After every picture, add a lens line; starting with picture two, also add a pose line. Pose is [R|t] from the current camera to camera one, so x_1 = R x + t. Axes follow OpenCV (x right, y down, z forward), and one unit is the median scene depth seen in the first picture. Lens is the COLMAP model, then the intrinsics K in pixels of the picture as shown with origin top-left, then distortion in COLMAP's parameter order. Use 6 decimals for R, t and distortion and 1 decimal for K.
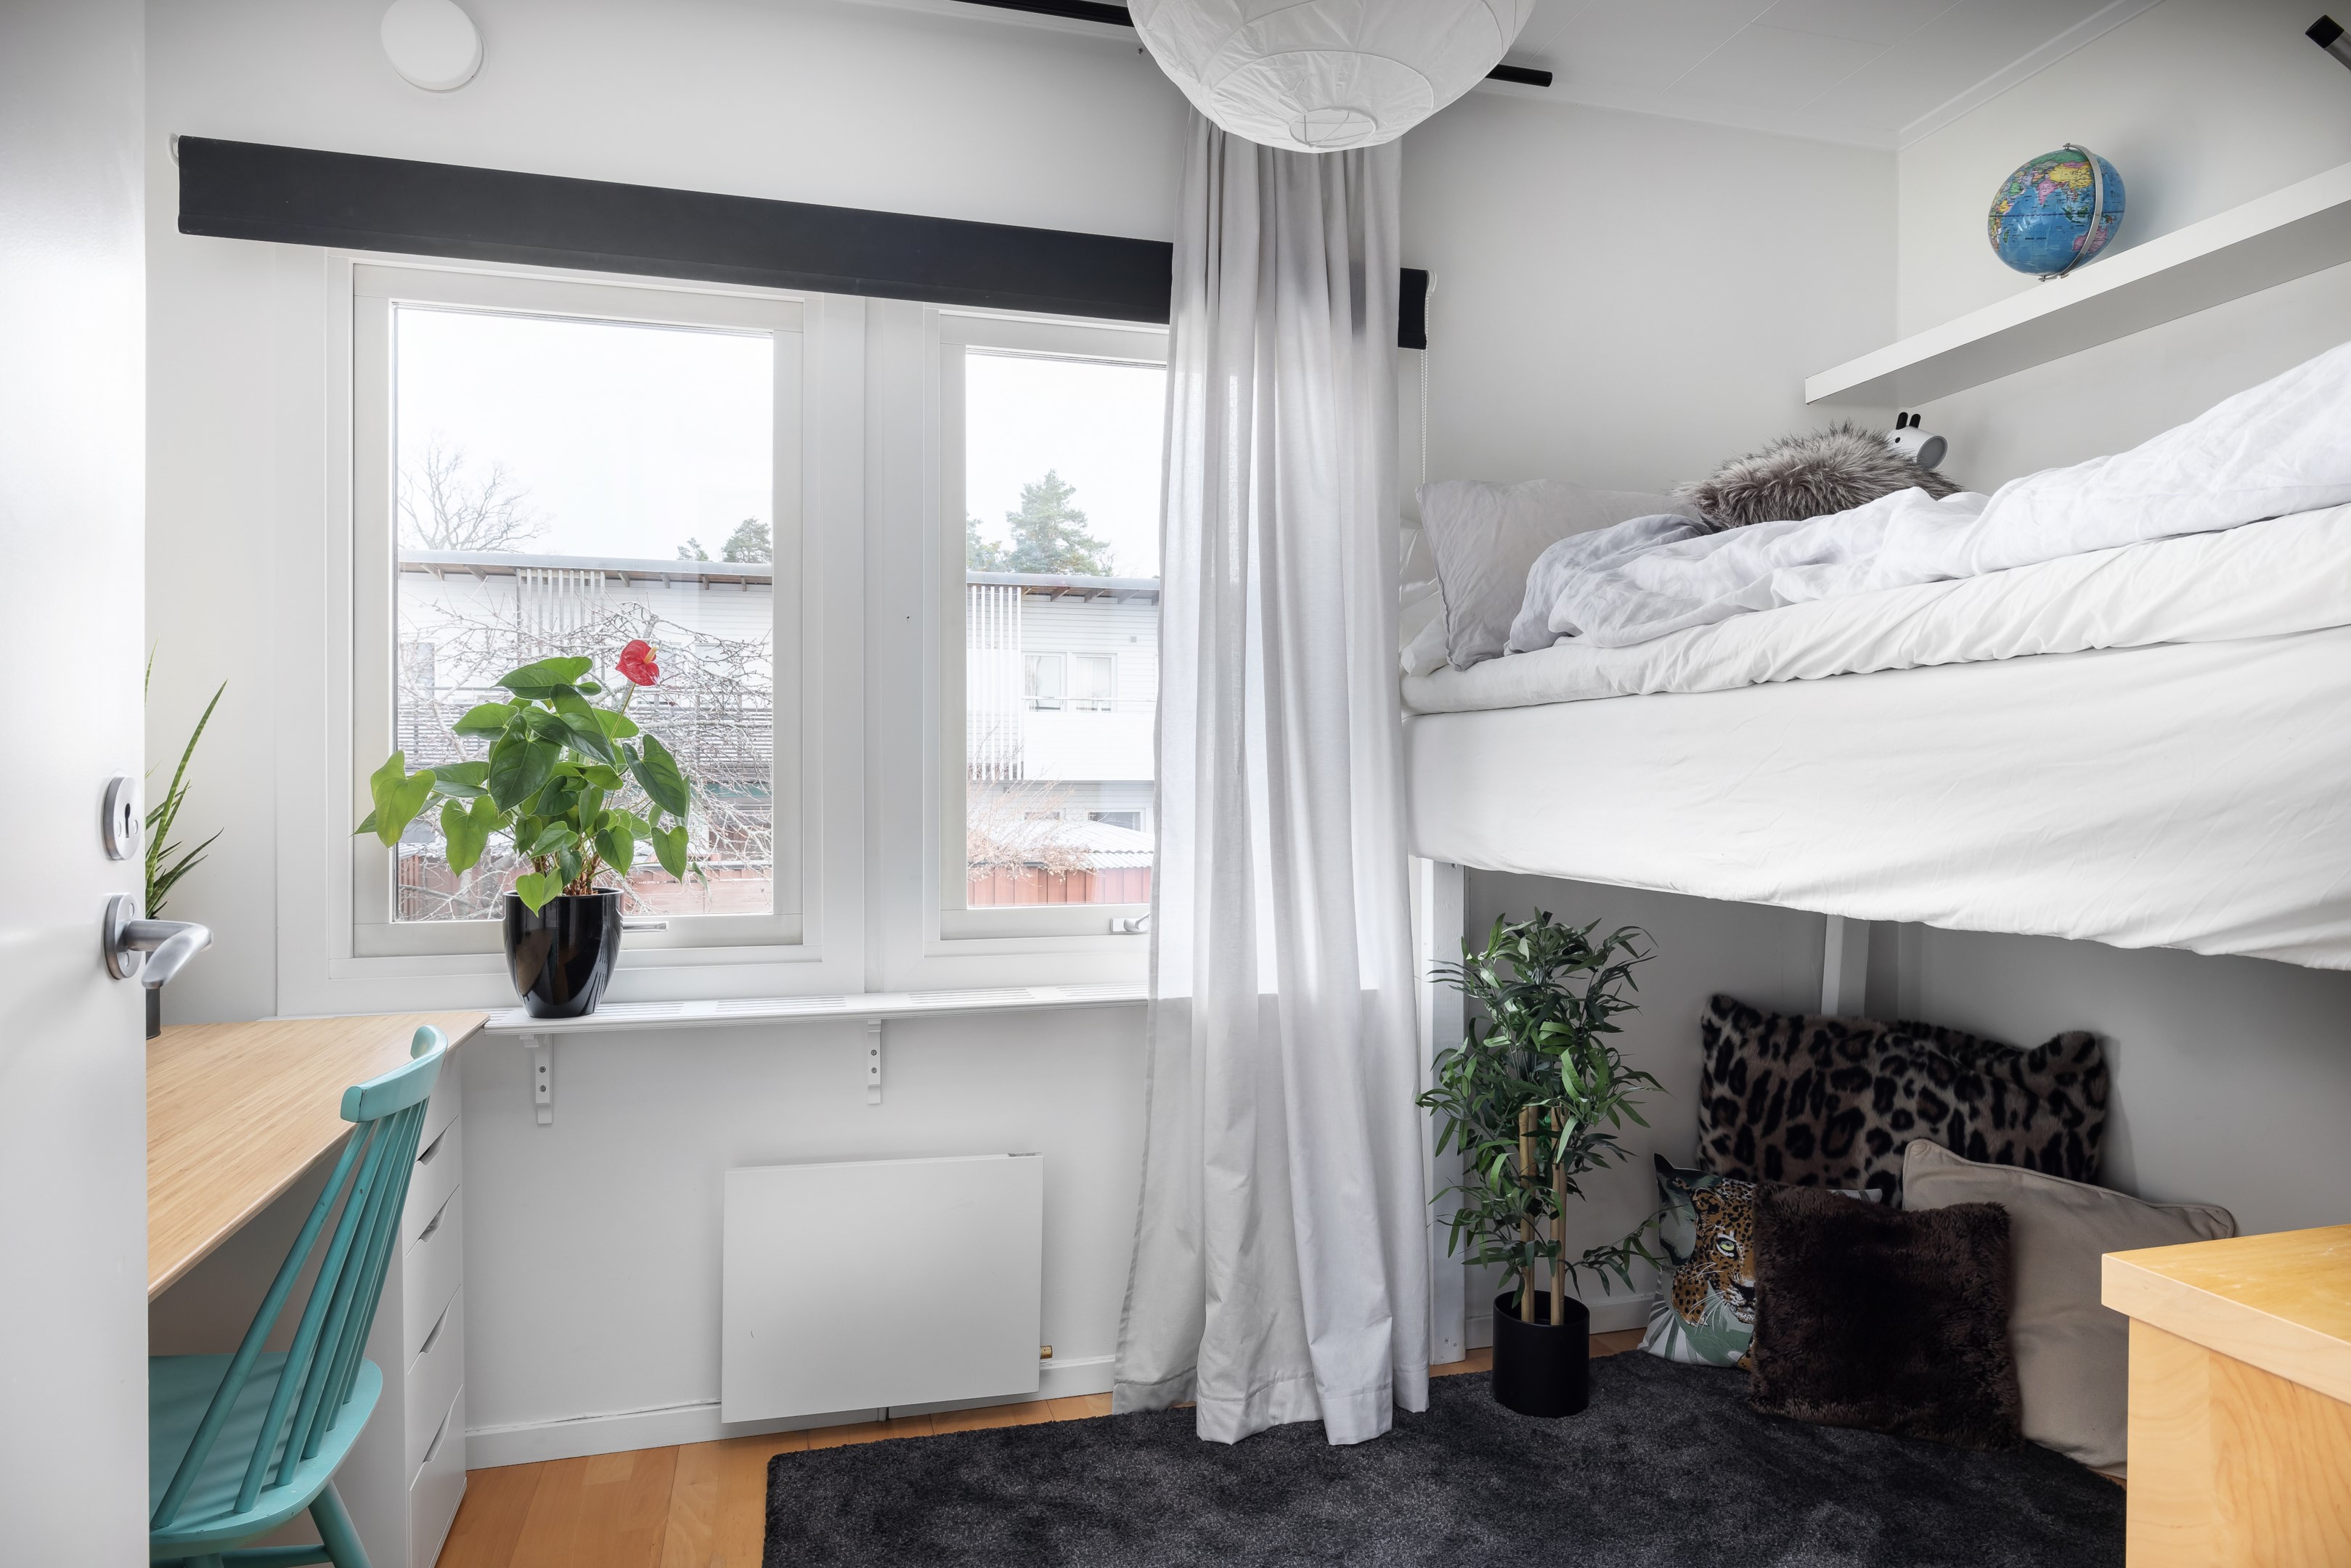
lens RADIAL K [[1414.1, 0, 1173.8], [0, 1414.1, 781.8], [0, 0, 1]] dist [-0.008858, -0.000076]
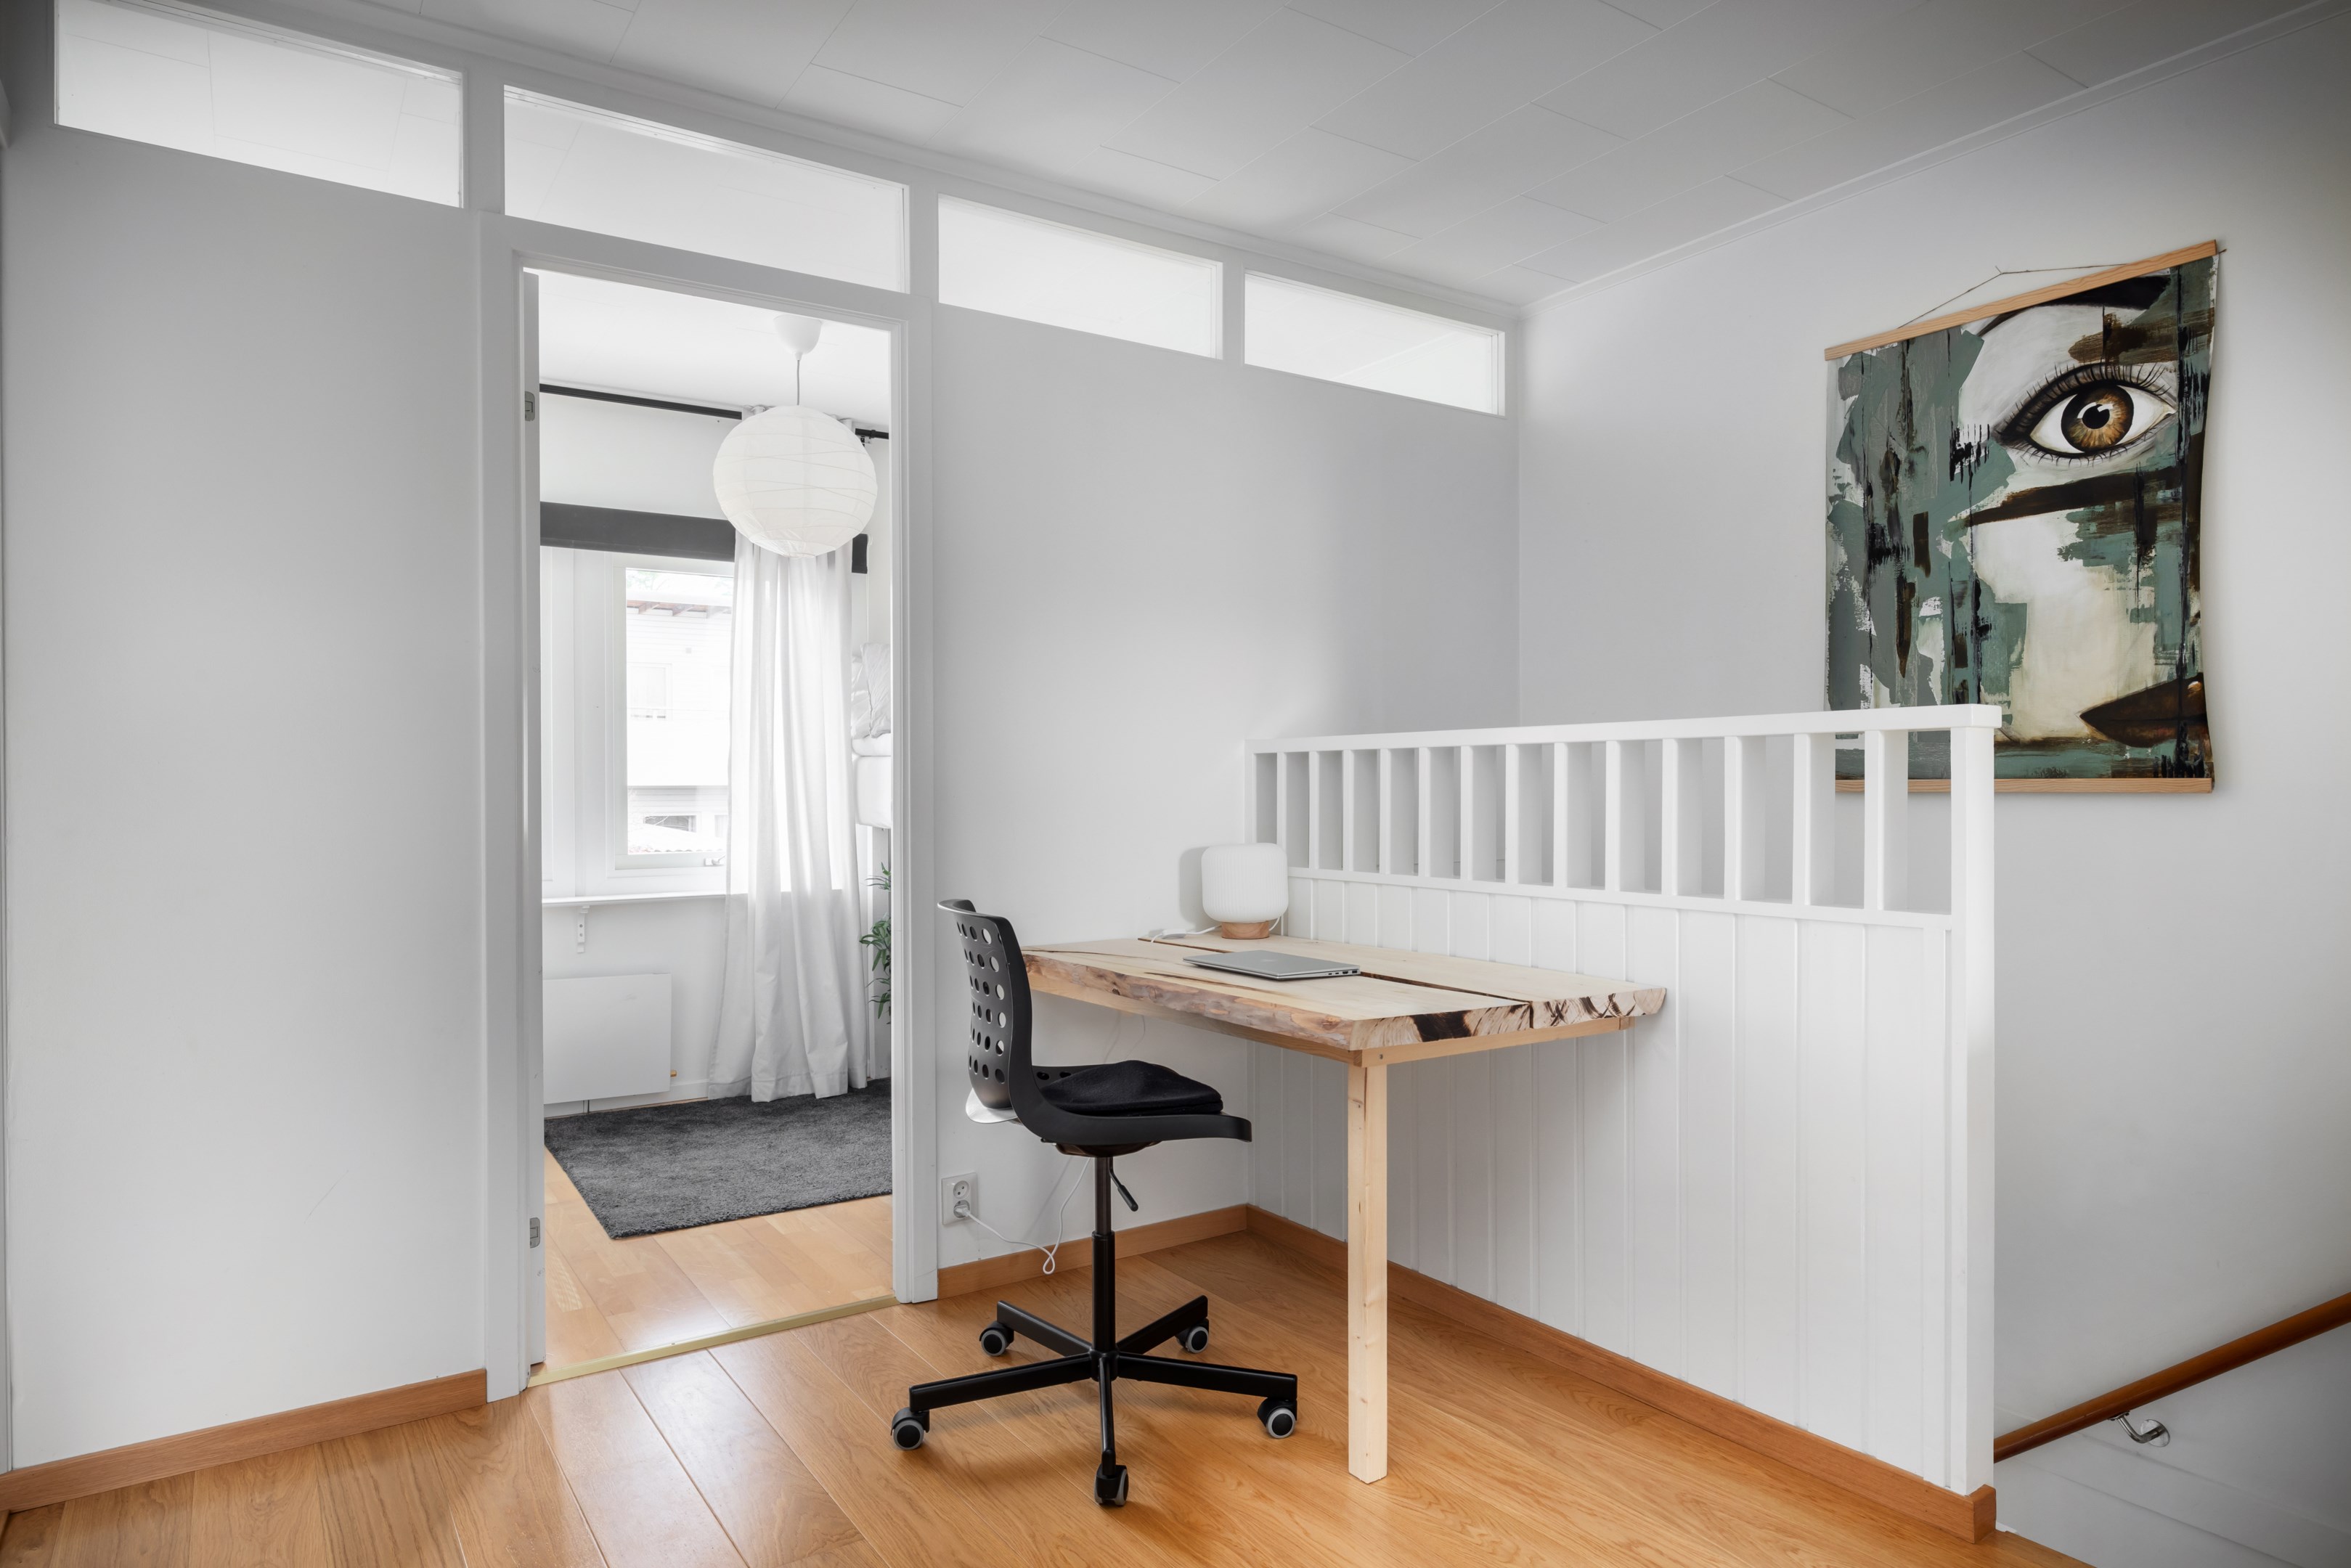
lens RADIAL K [[1414.1, 0, 1174.2], [0, 1414.1, 783.9], [0, 0, 1]] dist [-0.008858, -0.000076]
pose [[0.953611, -0.006573, 0.300971, -0.013391], [0.006620, 0.999978, 0.000863, -0.005491], [-0.300970, 0.001169, 0.953633, -1.155894]]
